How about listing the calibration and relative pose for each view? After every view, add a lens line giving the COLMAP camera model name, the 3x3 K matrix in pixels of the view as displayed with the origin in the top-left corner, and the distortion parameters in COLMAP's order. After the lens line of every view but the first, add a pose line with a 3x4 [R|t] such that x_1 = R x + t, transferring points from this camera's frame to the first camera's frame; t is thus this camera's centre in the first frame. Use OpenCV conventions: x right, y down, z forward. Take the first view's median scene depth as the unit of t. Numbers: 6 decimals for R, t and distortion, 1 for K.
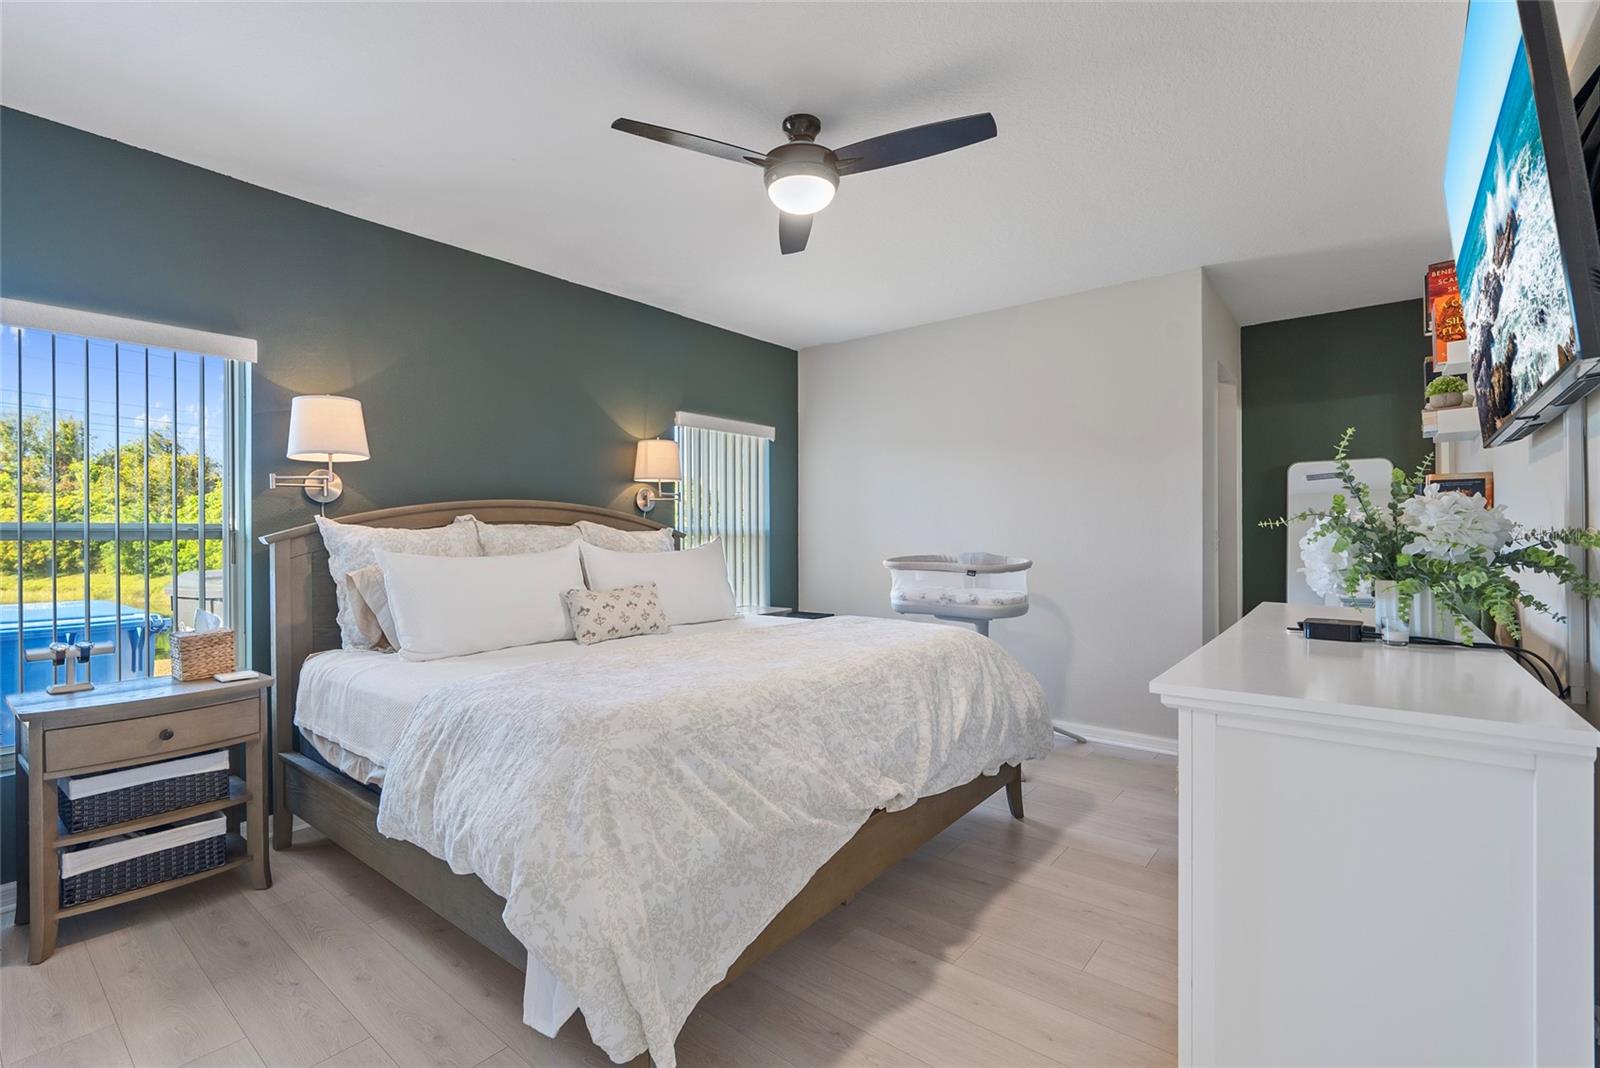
lens RADIAL K [[720.3, 0, 807.0], [0, 720.3, 540.8], [0, 0, 1]] dist [-0.017114, 0.004249]
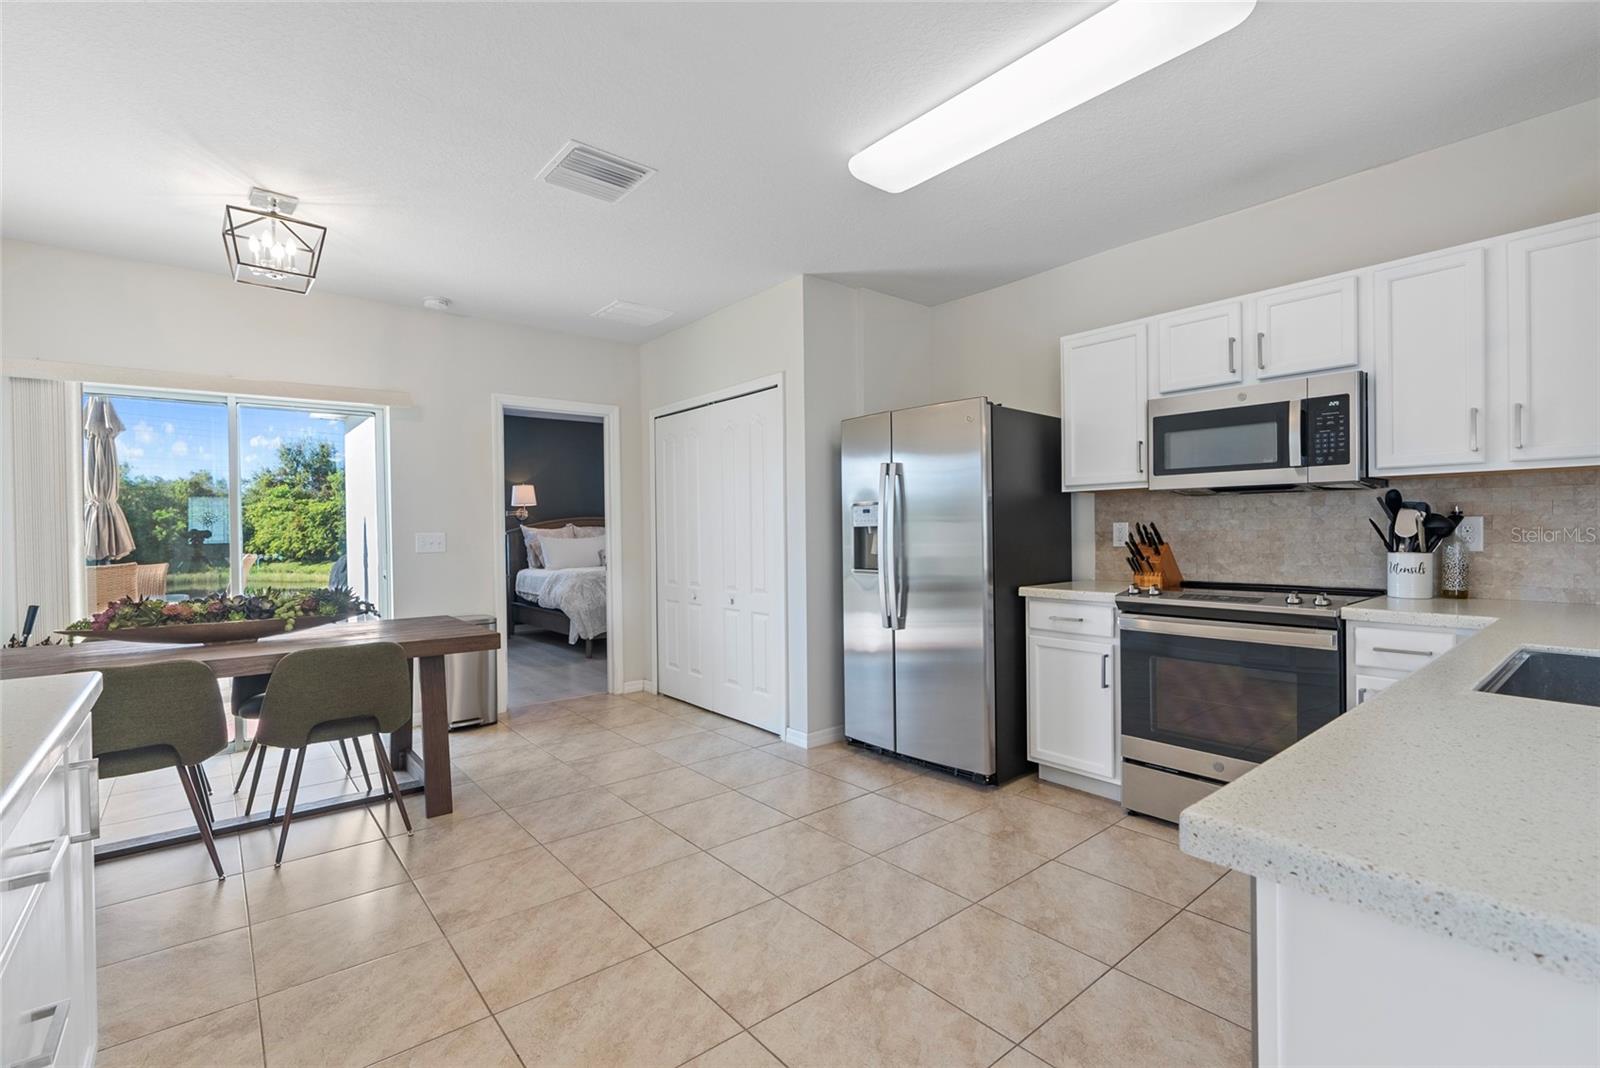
lens RADIAL K [[720.3, 0, 802.6], [0, 720.3, 530.7], [0, 0, 1]] dist [-0.017114, 0.004249]
pose [[0.980300, -0.008770, -0.197319, 1.058450], [0.008623, 0.999962, -0.001604, 0.003911], [0.197325, -0.000130, 0.980338, -1.704408]]
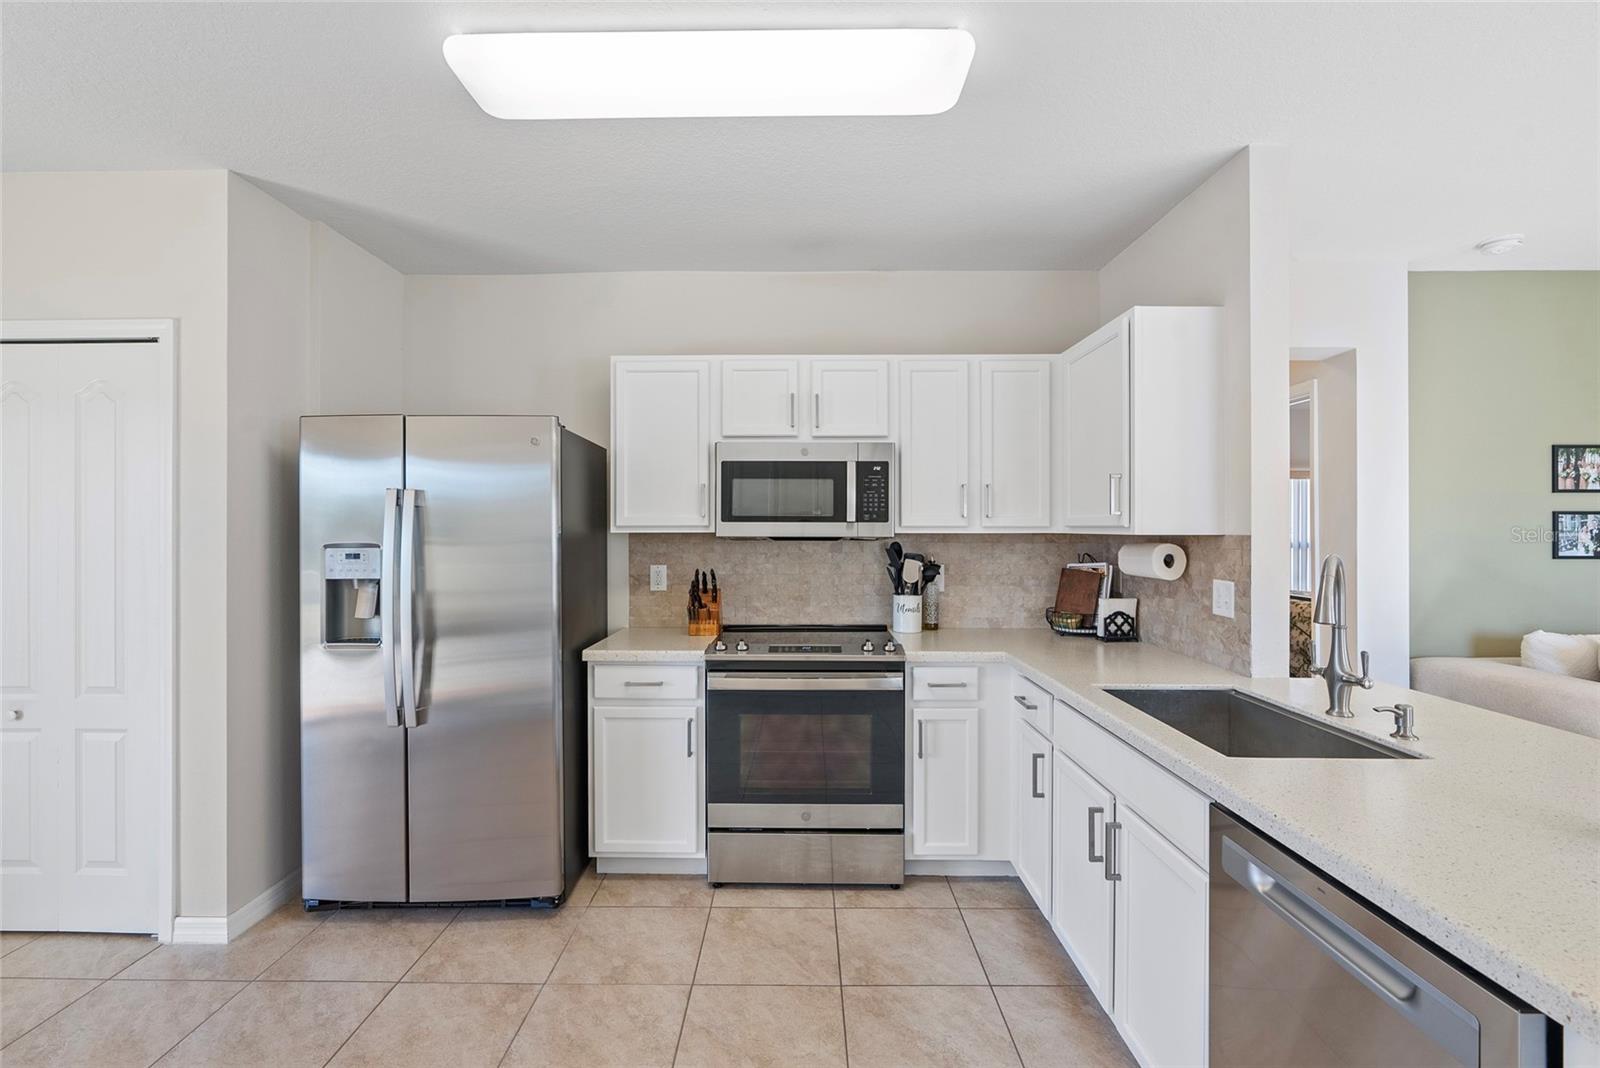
lens RADIAL K [[720.3, 0, 792.6], [0, 720.3, 530.6], [0, 0, 1]] dist [-0.017114, 0.004249]
pose [[0.786865, 0.002739, 0.617119, 0.799524], [0.000761, 0.999985, -0.005408, -0.058167], [-0.617125, 0.004725, 0.786851, -1.424204]]
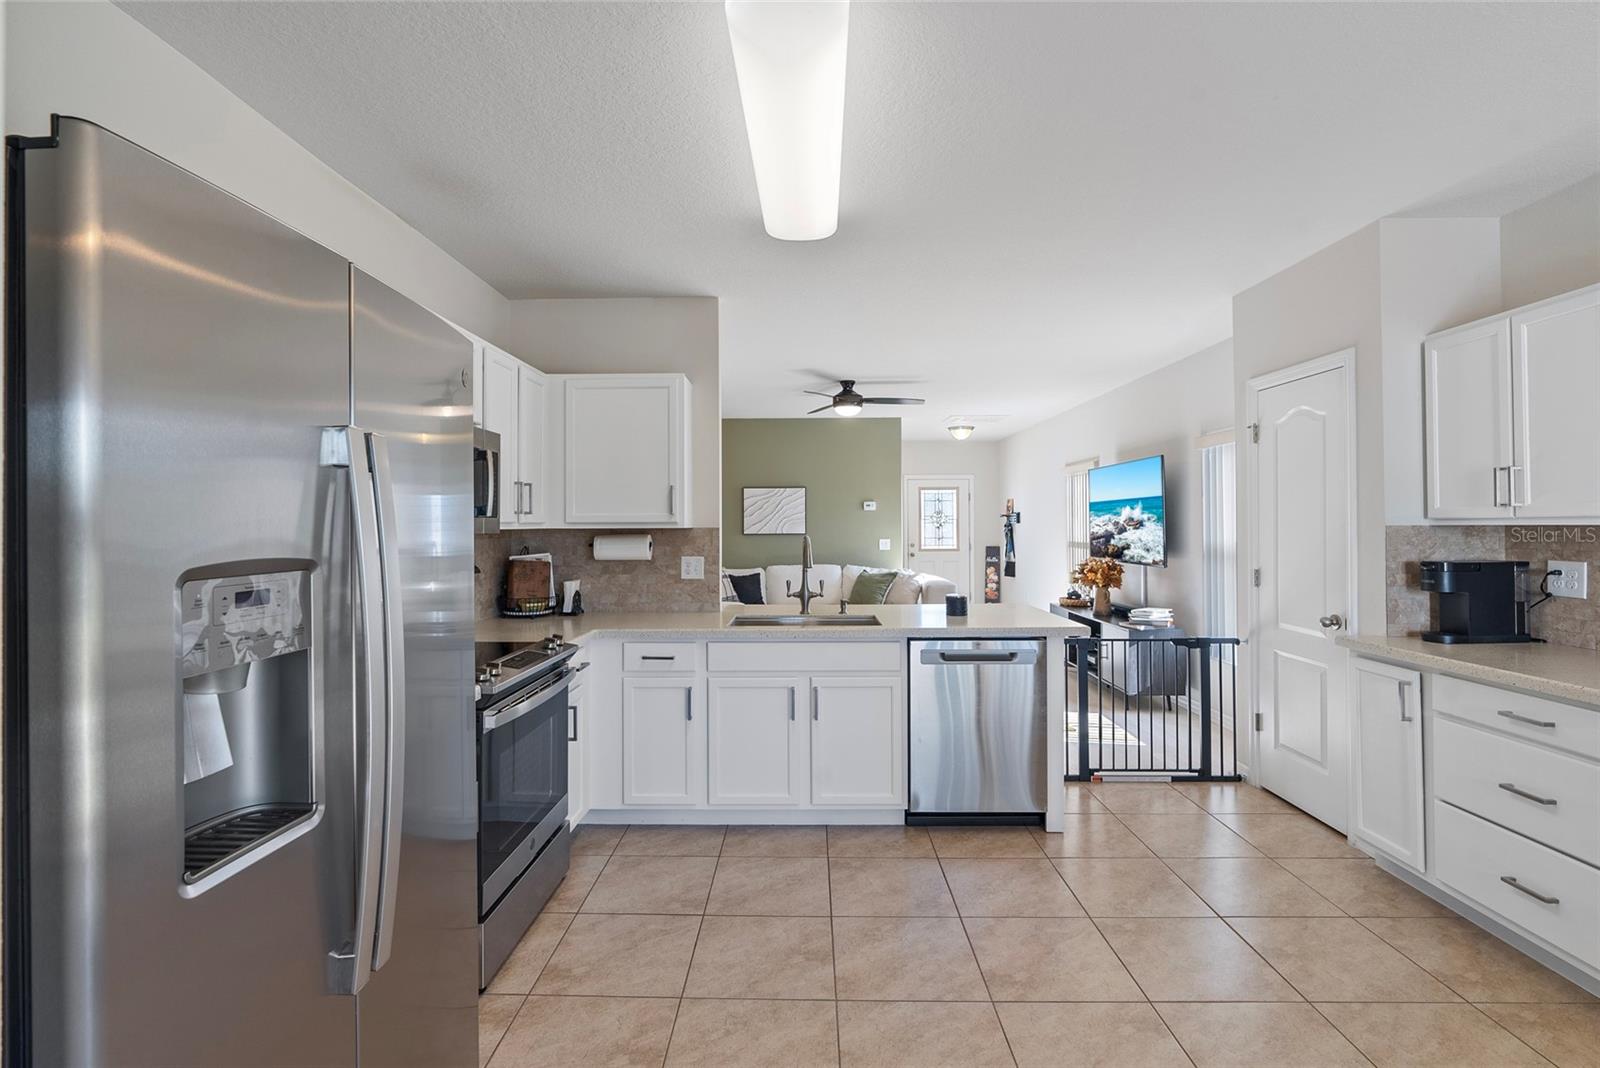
lens RADIAL K [[720.3, 0, 797.1], [0, 720.3, 517.6], [0, 0, 1]] dist [-0.017114, 0.004249]
pose [[-0.603516, 0.015118, 0.797207, 0.526930], [0.012023, 0.999879, -0.009859, -0.061006], [-0.797260, 0.003634, -0.603625, -0.416873]]
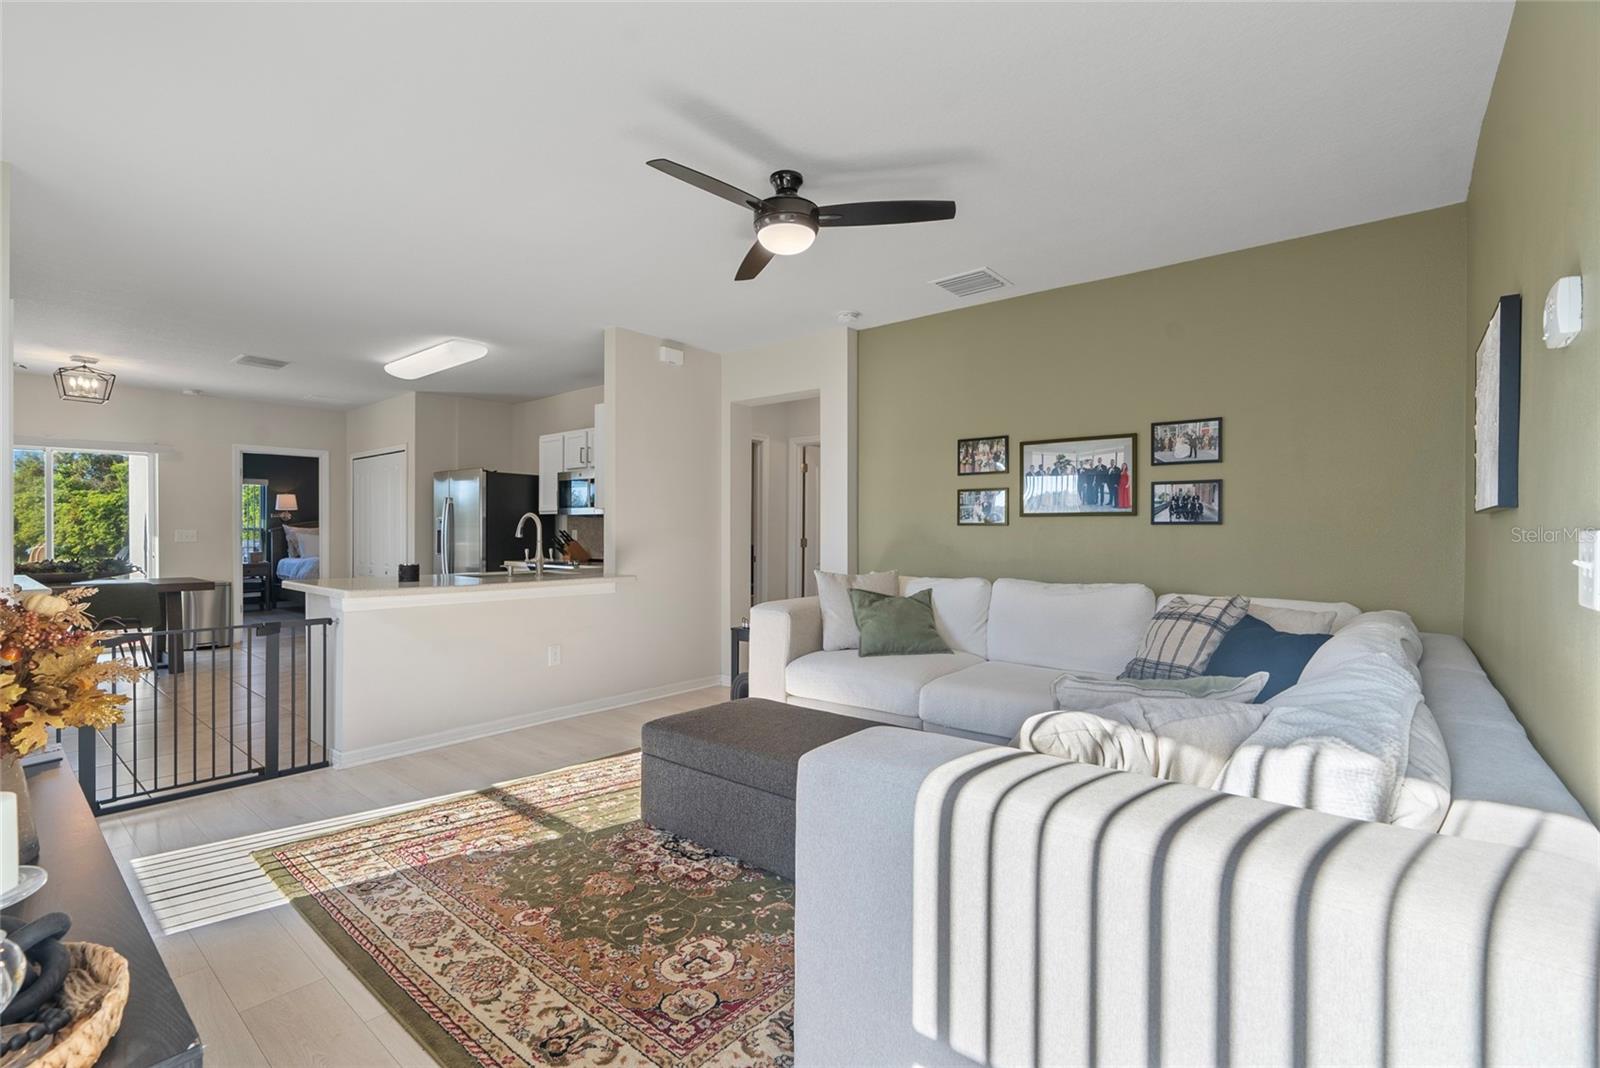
lens RADIAL K [[720.3, 0, 811.3], [0, 720.3, 532.8], [0, 0, 1]] dist [-0.017114, 0.004249]
pose [[0.999967, 0.004352, -0.006841, 2.229963], [-0.004359, 0.999990, -0.001041, 0.003255], [0.006836, 0.001071, 0.999976, -2.888239]]
